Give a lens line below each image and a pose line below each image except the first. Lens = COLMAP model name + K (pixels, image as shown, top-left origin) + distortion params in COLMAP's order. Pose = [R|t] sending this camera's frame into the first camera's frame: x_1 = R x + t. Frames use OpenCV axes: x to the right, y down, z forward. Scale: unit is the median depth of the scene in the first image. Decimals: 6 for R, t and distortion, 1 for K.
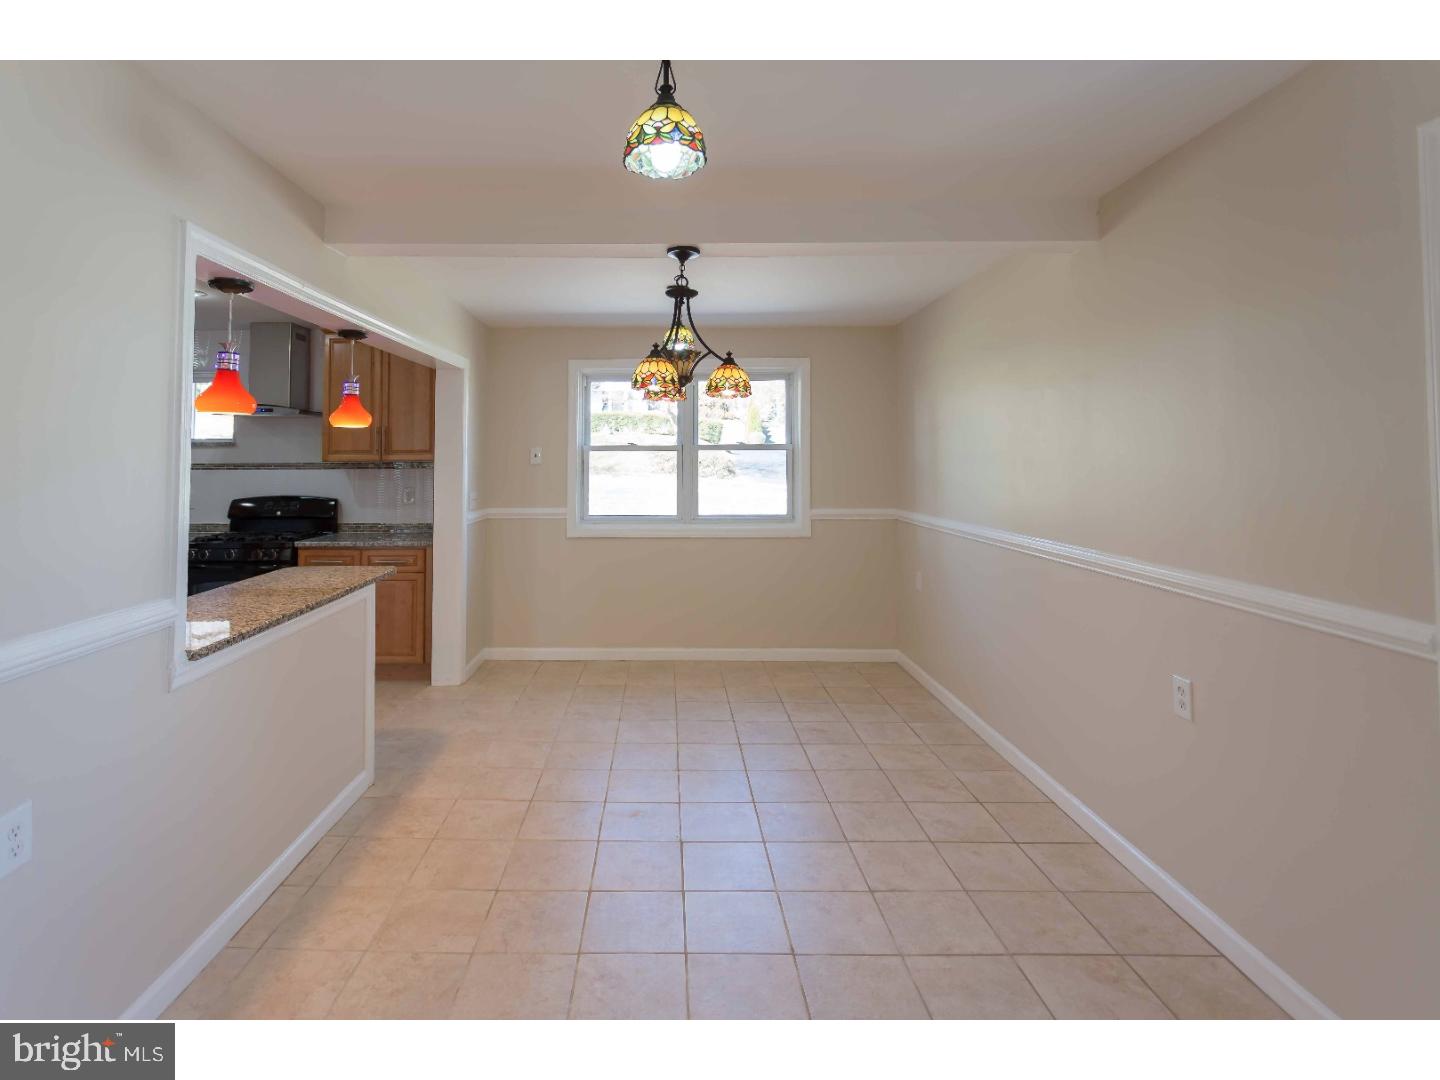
lens RADIAL K [[698.1, 0, 662.4], [0, 698.1, 432.5], [0, 0, 1]] dist [-0.000727, 0.000597]
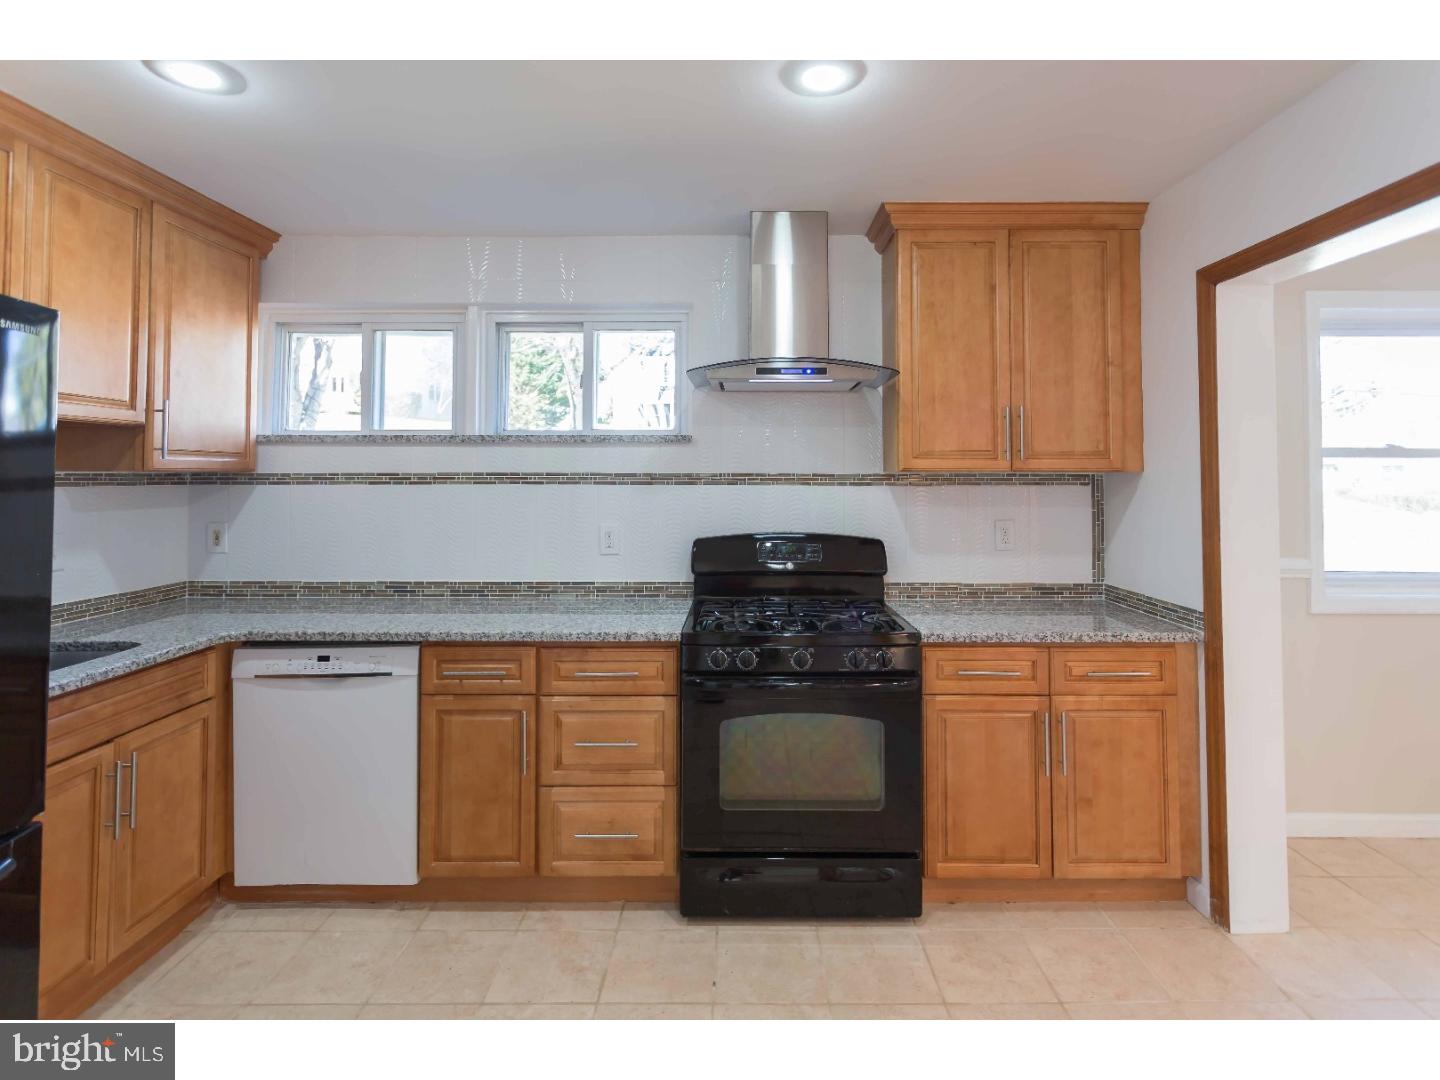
lens RADIAL K [[698.1, 0, 751.4], [0, 698.1, 457.1], [0, 0, 1]] dist [-0.000727, 0.000597]
pose [[0.999913, 0.008449, 0.010088, -0.615188], [-0.008533, 0.999928, 0.008380, 0.027954], [-0.010017, -0.008465, 0.999914, 0.477263]]
